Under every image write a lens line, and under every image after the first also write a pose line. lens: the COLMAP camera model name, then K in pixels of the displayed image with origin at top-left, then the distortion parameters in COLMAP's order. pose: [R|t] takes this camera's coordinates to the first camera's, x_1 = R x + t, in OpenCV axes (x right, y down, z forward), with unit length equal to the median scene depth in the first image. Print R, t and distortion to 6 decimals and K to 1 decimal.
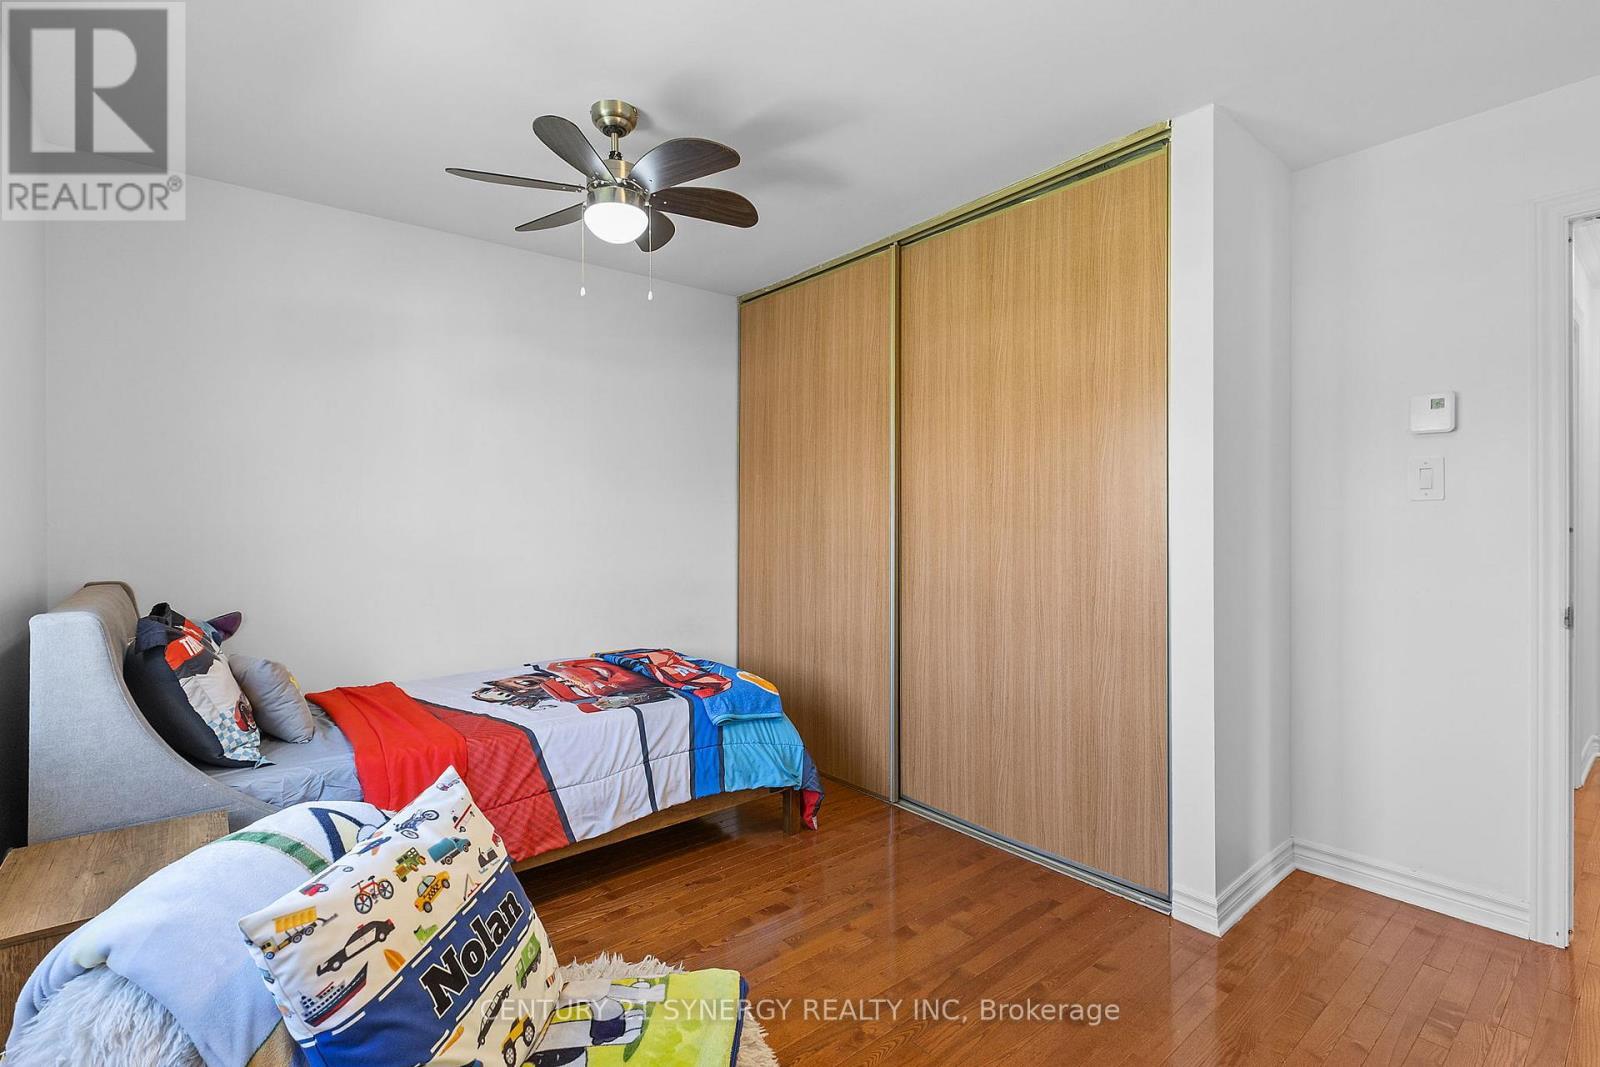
lens RADIAL K [[730.4, 0, 794.6], [0, 730.4, 521.4], [0, 0, 1]] dist [-0.000486, -0.000156]
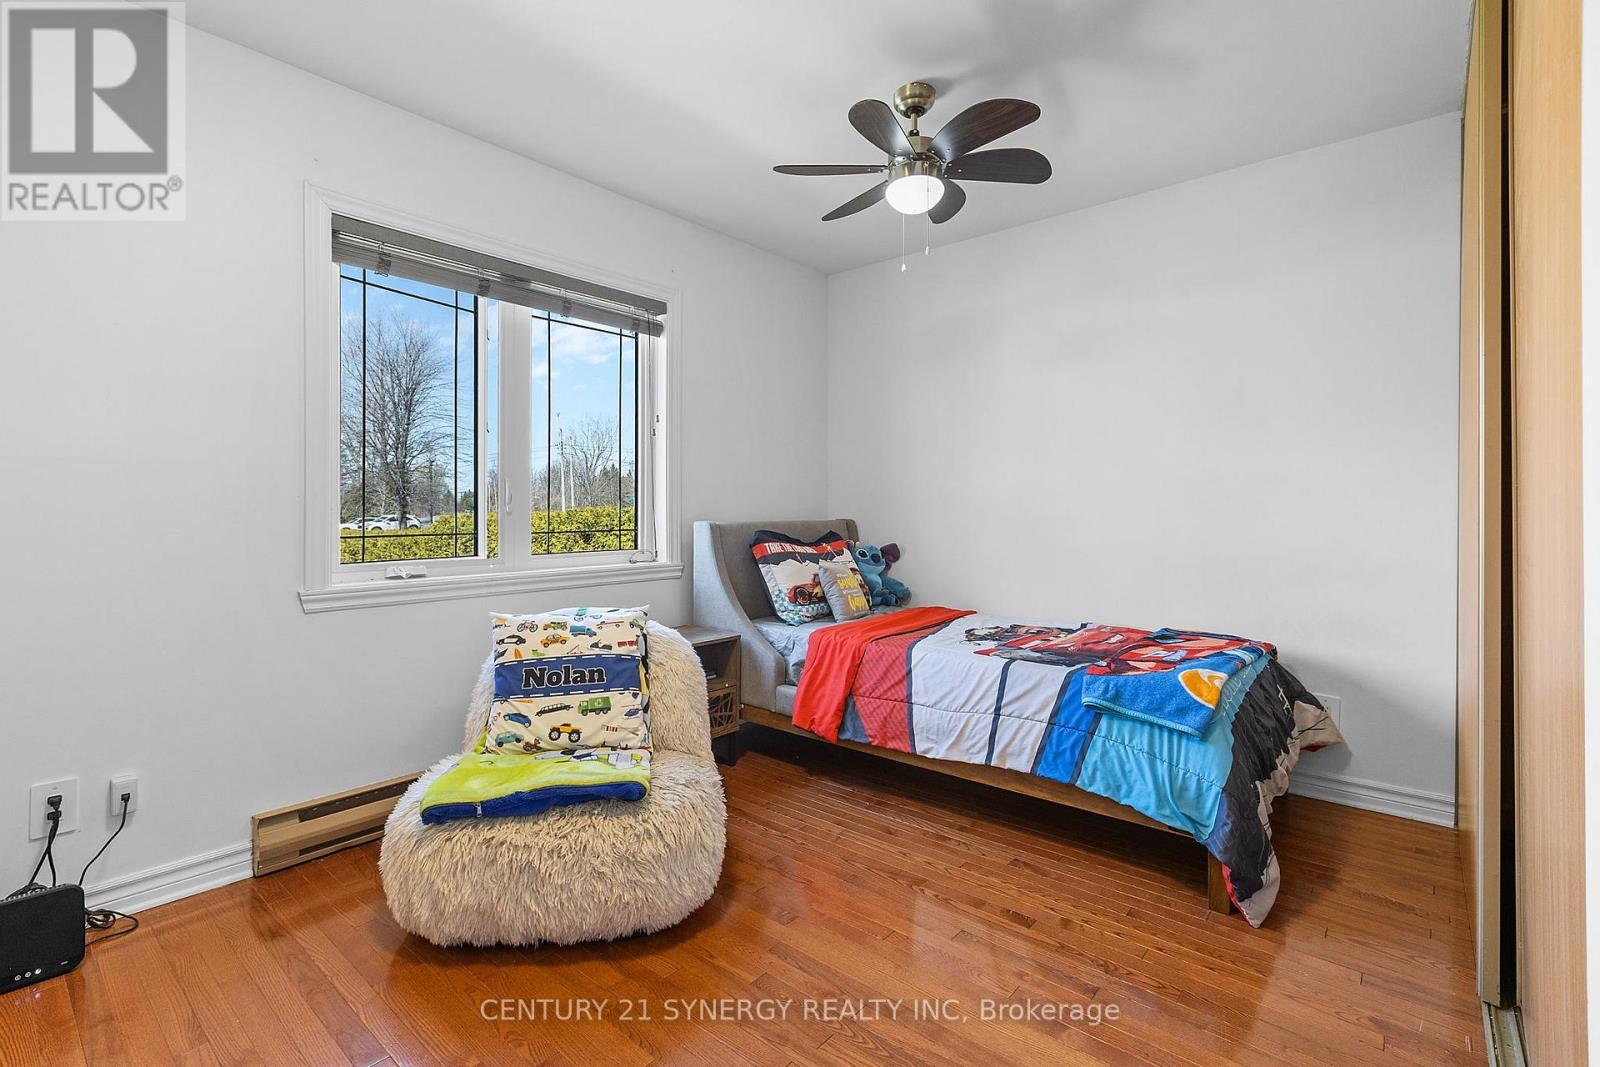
lens RADIAL K [[741.9, 0, 795.2], [0, 741.9, 507.1], [0, 0, 1]] dist [-0.001077, -0.000113]
pose [[0.174846, 0.001454, -0.984595, 0.775635], [-0.004897, 0.999988, 0.000607, 0.055183], [0.984584, 0.004715, 0.174851, 0.594924]]
